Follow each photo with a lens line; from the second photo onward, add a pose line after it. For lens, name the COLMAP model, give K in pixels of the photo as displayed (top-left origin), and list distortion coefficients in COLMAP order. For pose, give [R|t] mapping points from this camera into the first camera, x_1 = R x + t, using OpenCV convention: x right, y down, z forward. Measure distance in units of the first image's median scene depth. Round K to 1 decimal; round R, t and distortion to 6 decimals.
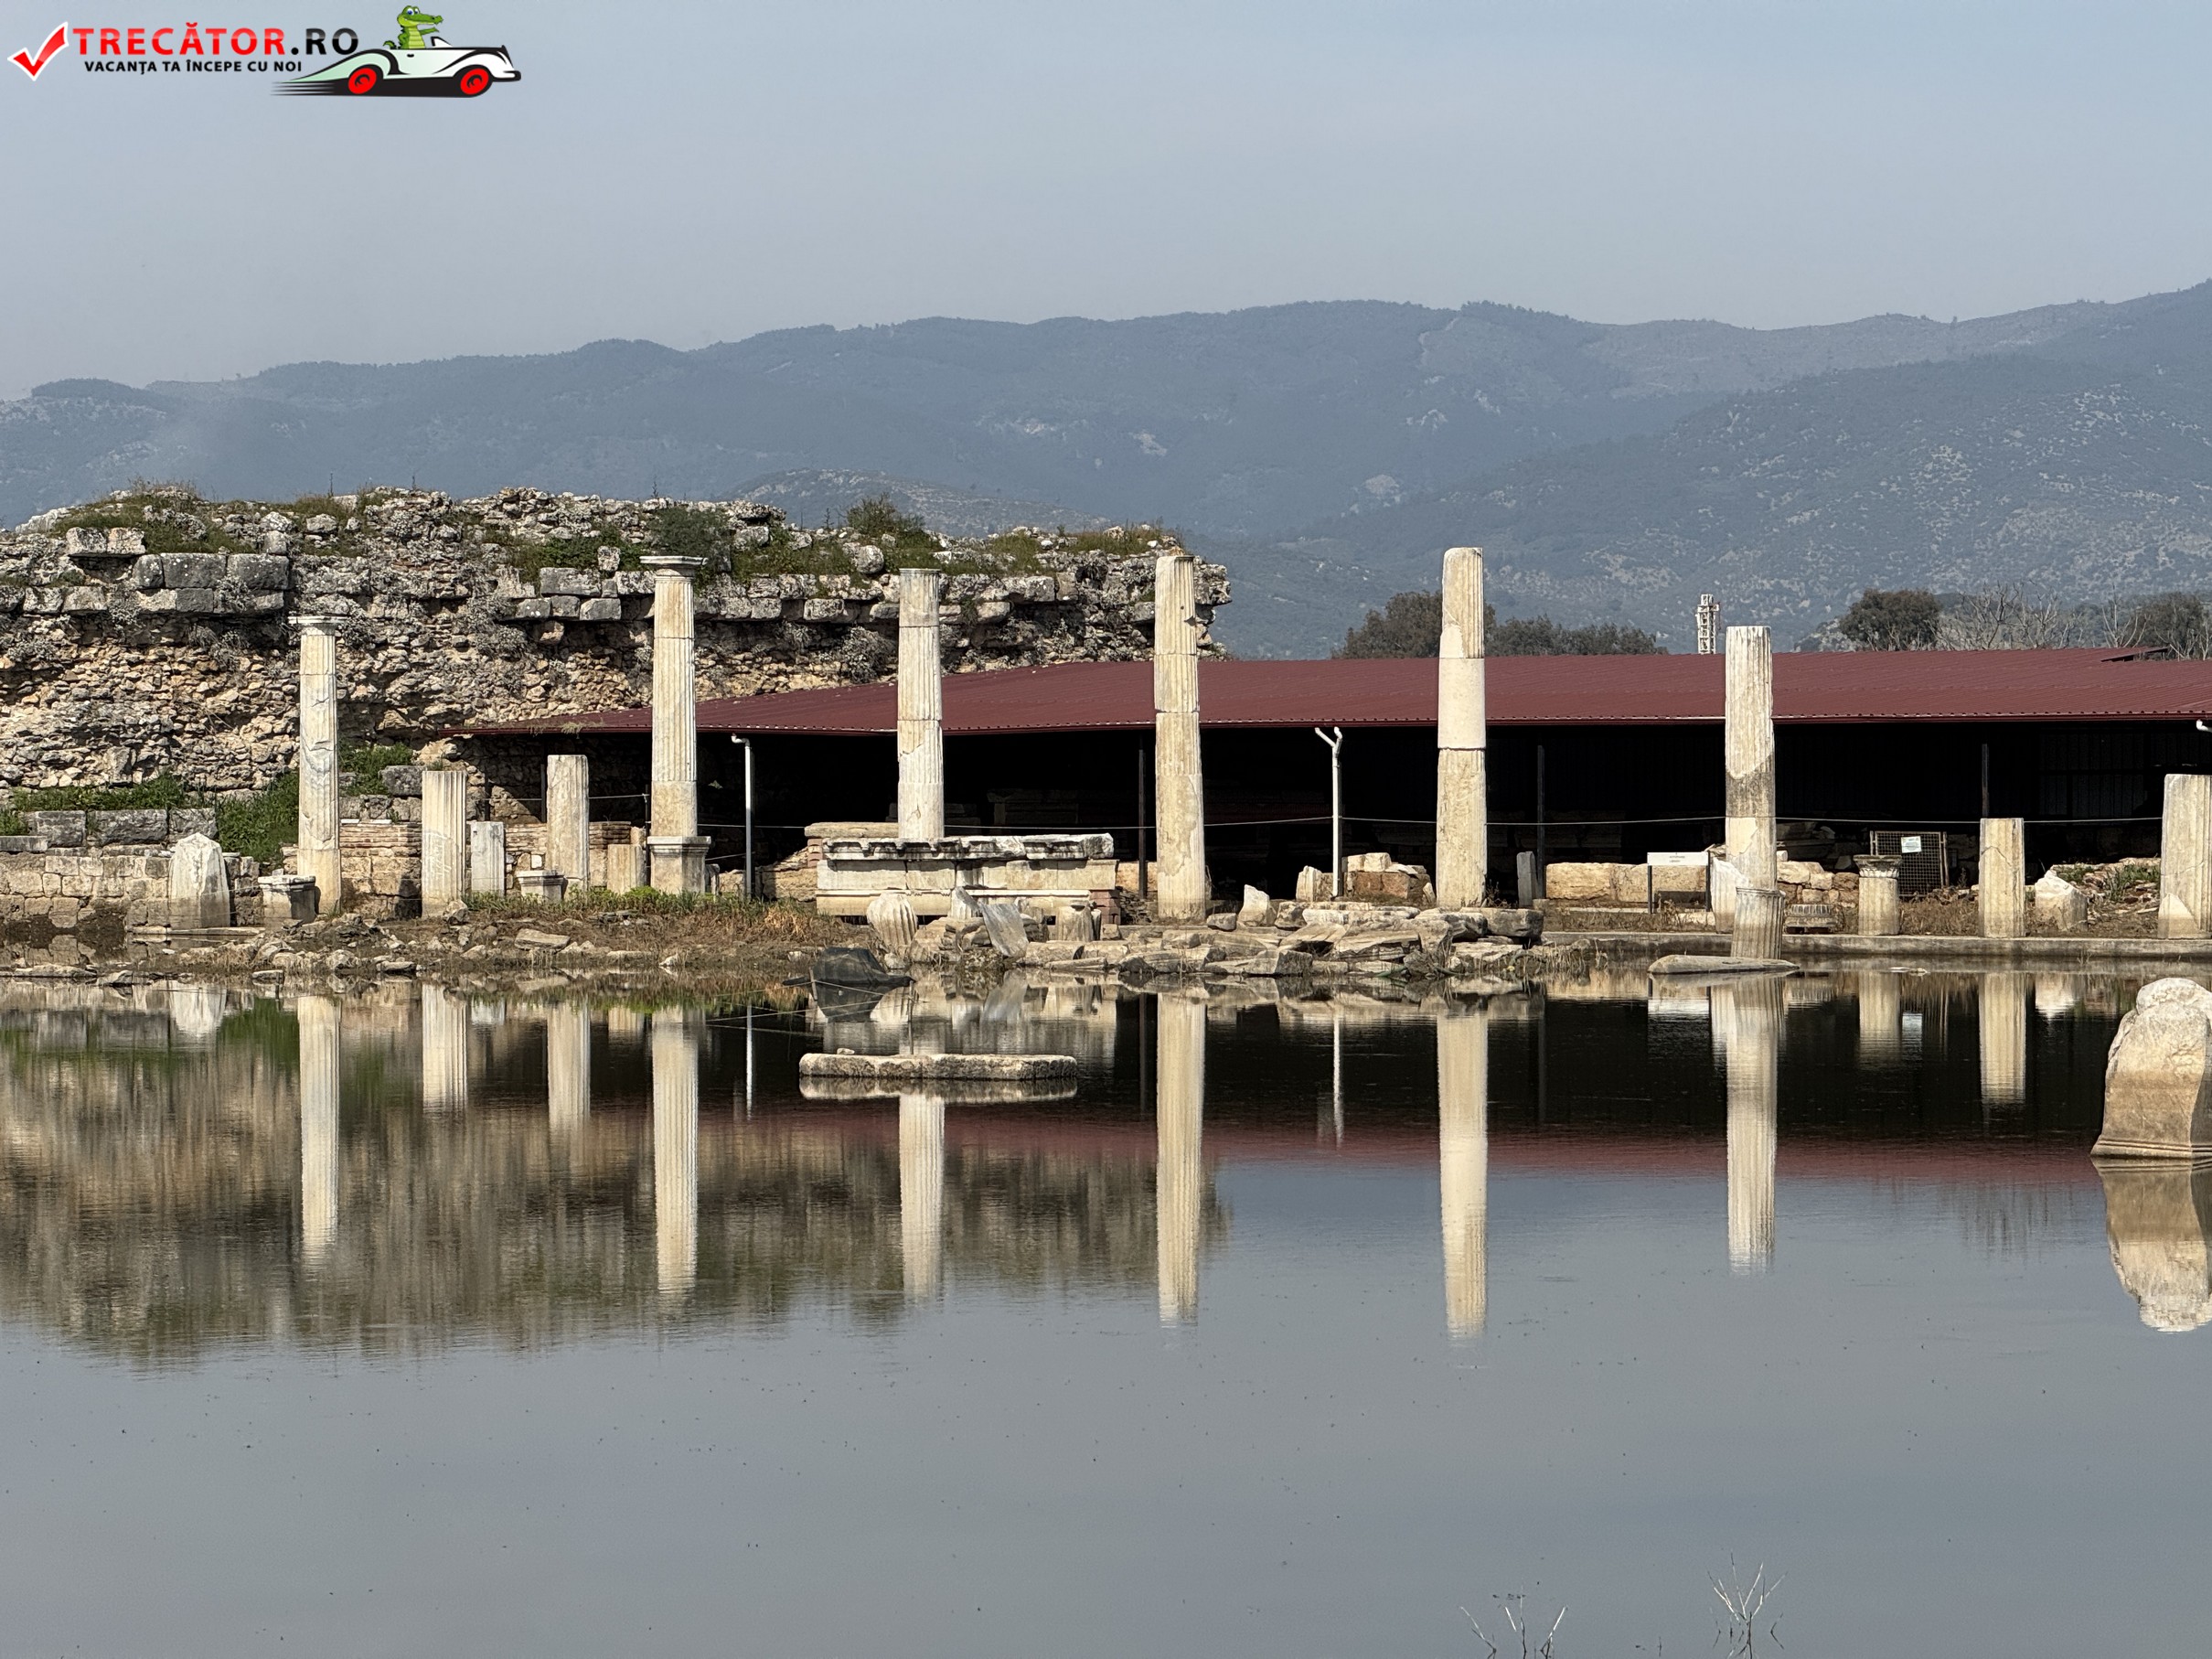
lens RADIAL K [[7891.1, 0, 1080.9], [0, 7891.1, 821.7], [0, 0, 1]] dist [0.225595, 2.219887]
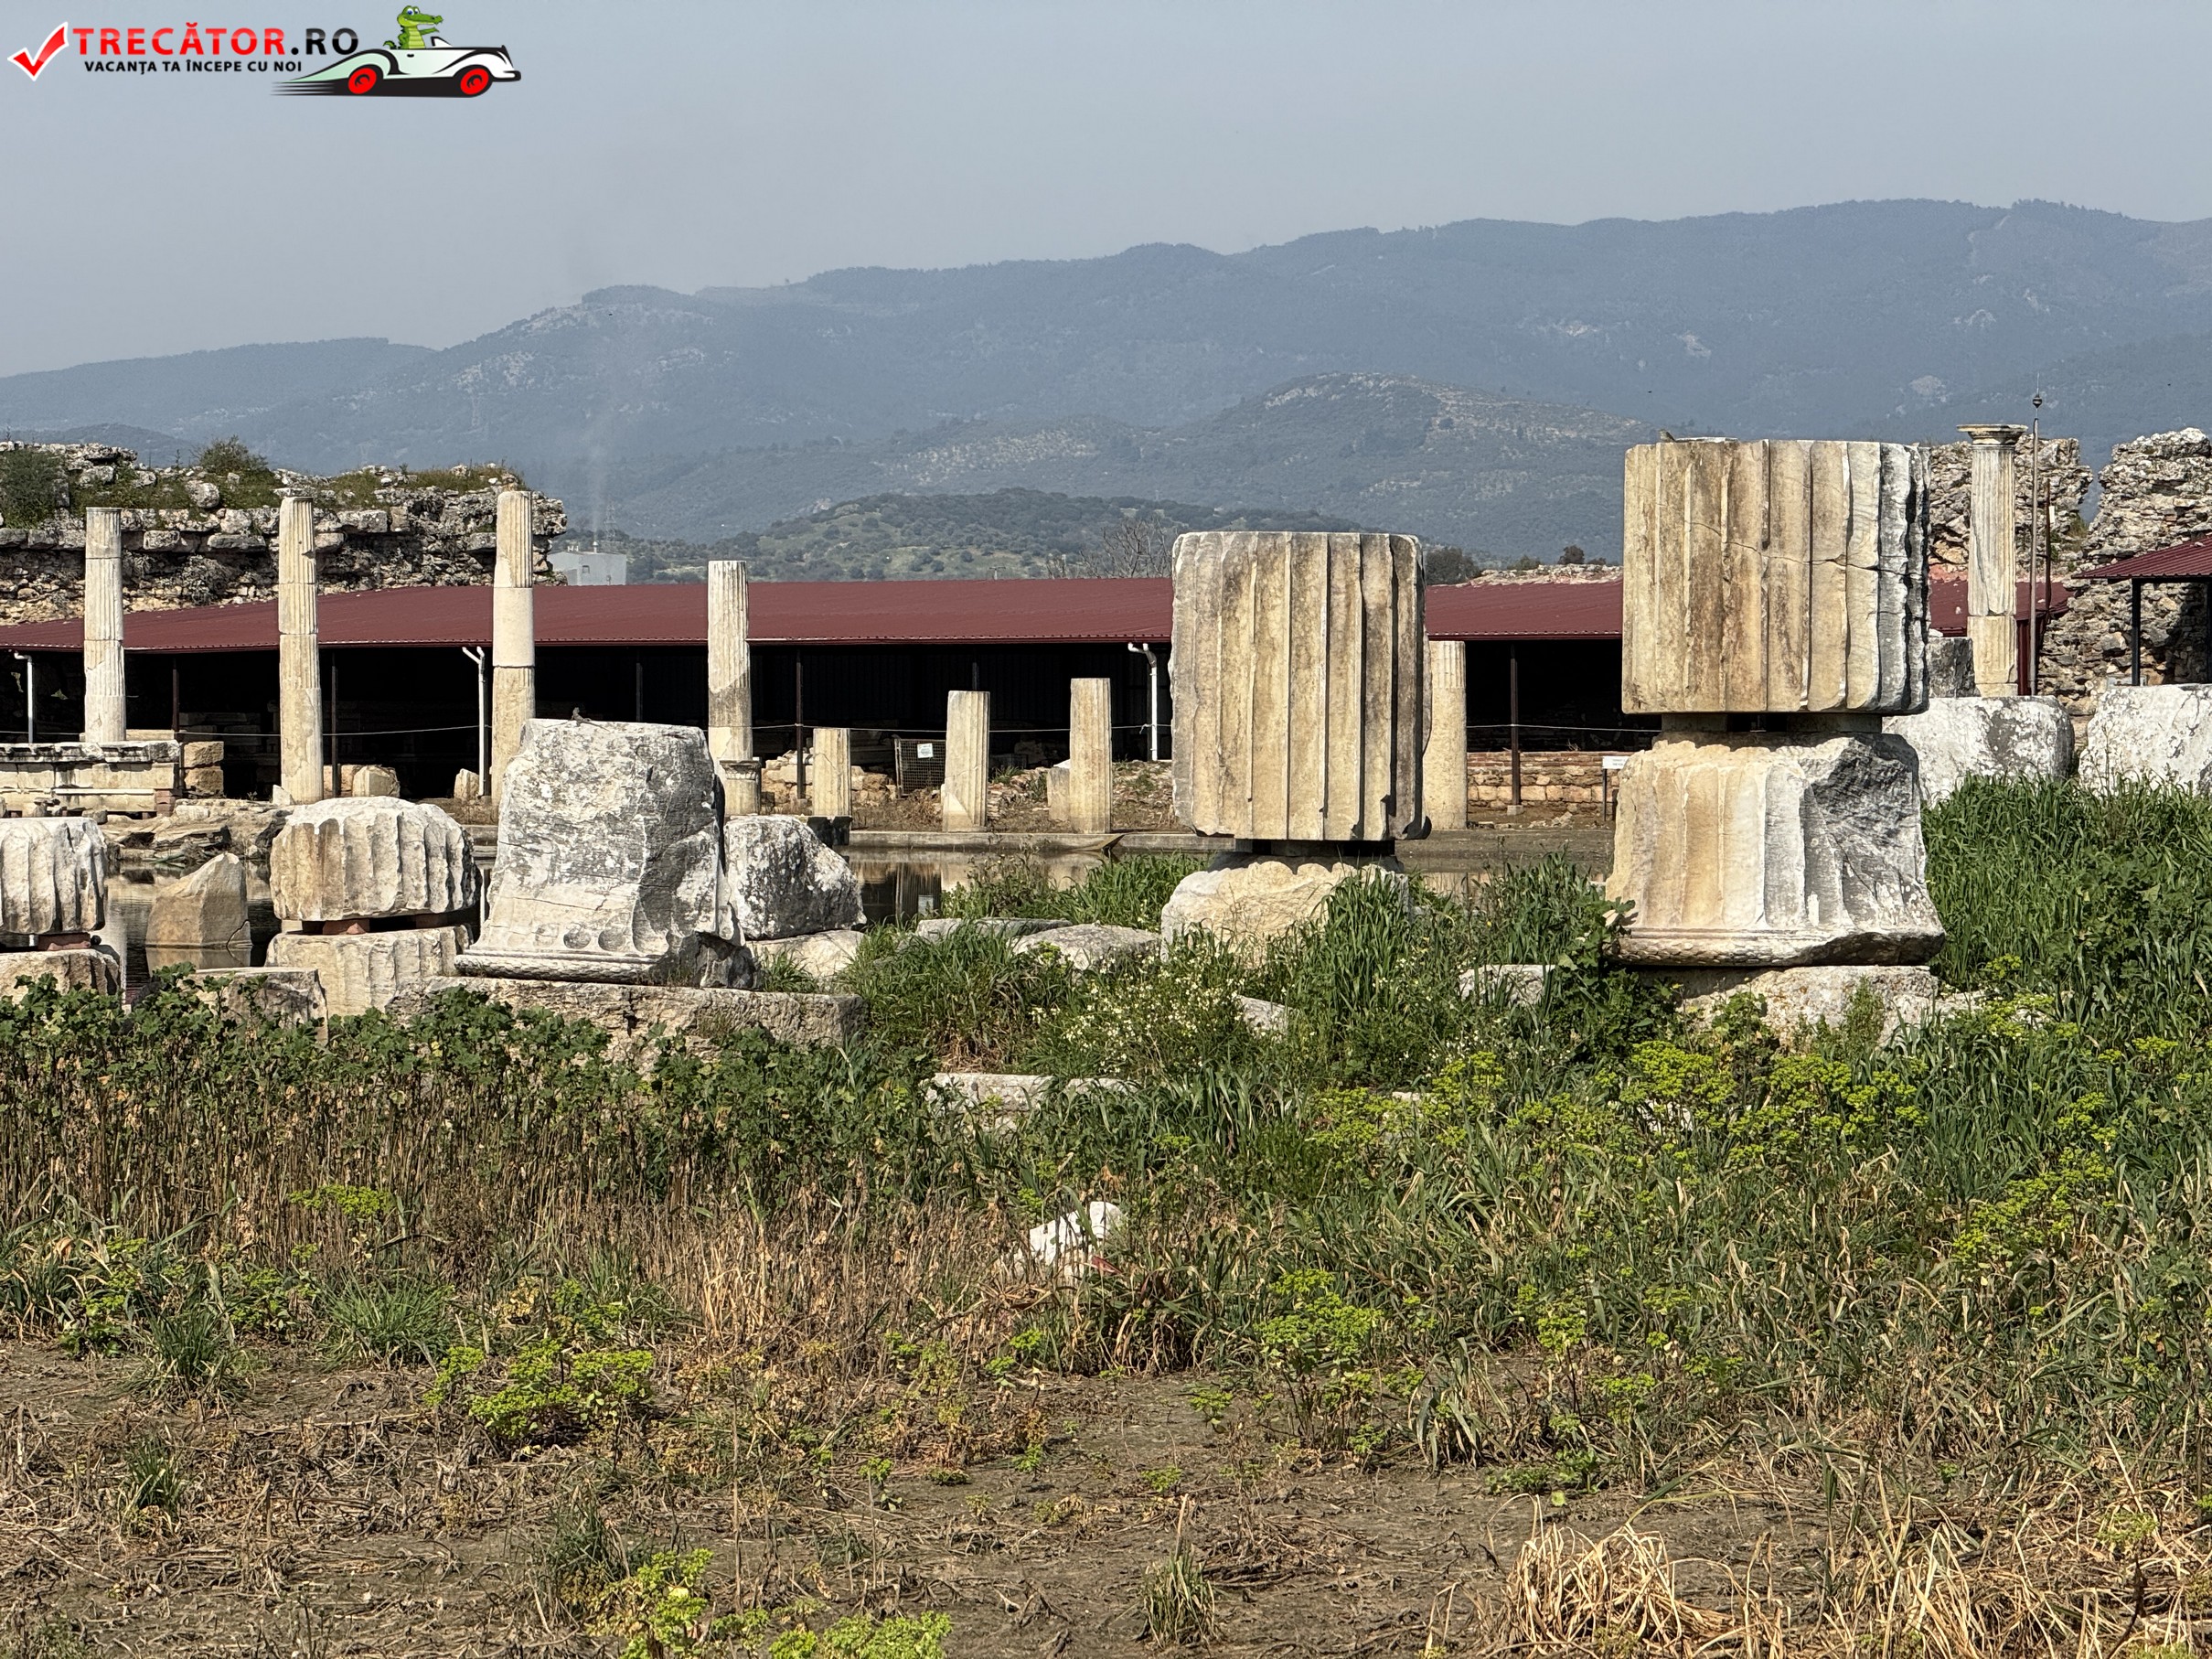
lens RADIAL K [[7916.7, 0, 1106.0], [0, 7916.7, 829.5], [0, 0, 1]] dist [0.249722, -0.489763]
pose [[0.997452, 0.001878, -0.071316, 0.186423], [-0.000930, 0.999911, 0.013324, -0.000865], [0.071335, -0.013223, 0.997365, -0.123242]]
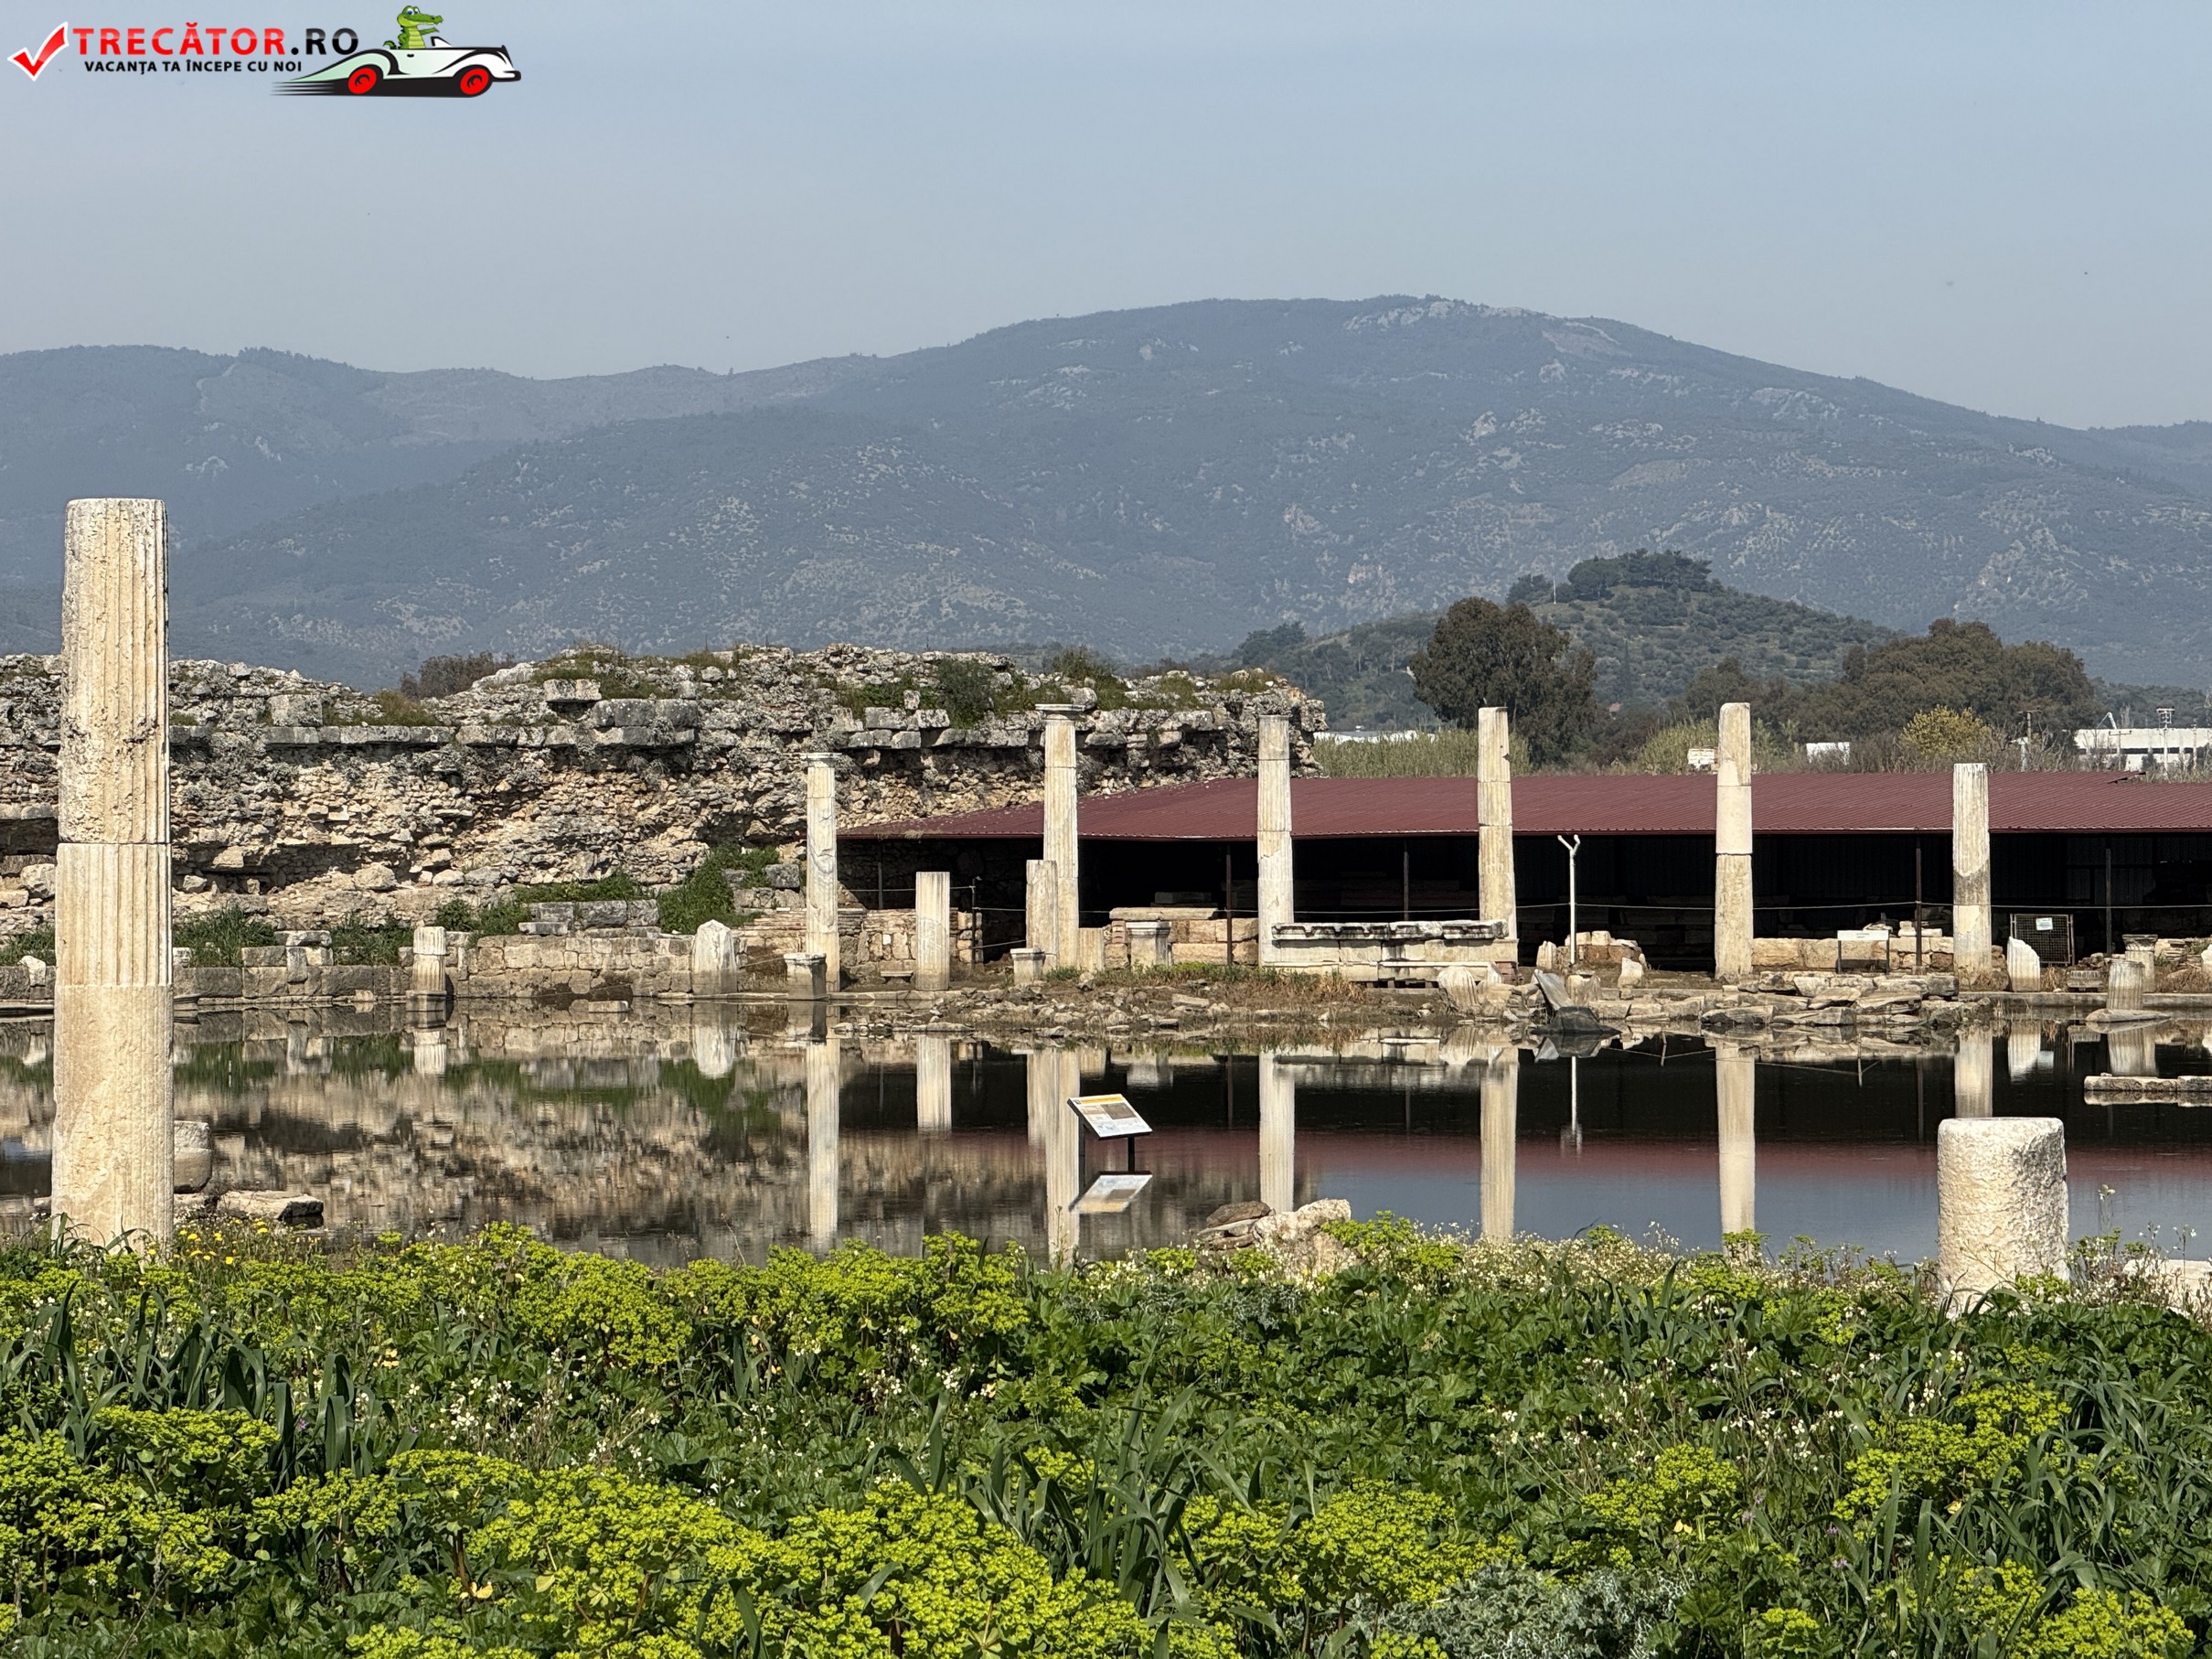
lens RADIAL K [[7953.3, 0, 1106.0], [0, 7953.3, 829.5], [0, 0, 1]] dist [0.210362, 0.765508]
pose [[0.986697, -0.002771, 0.162545, -0.236777], [0.003556, 0.999983, -0.004540, -0.006582], [-0.162529, 0.005057, 0.986691, -0.265659]]
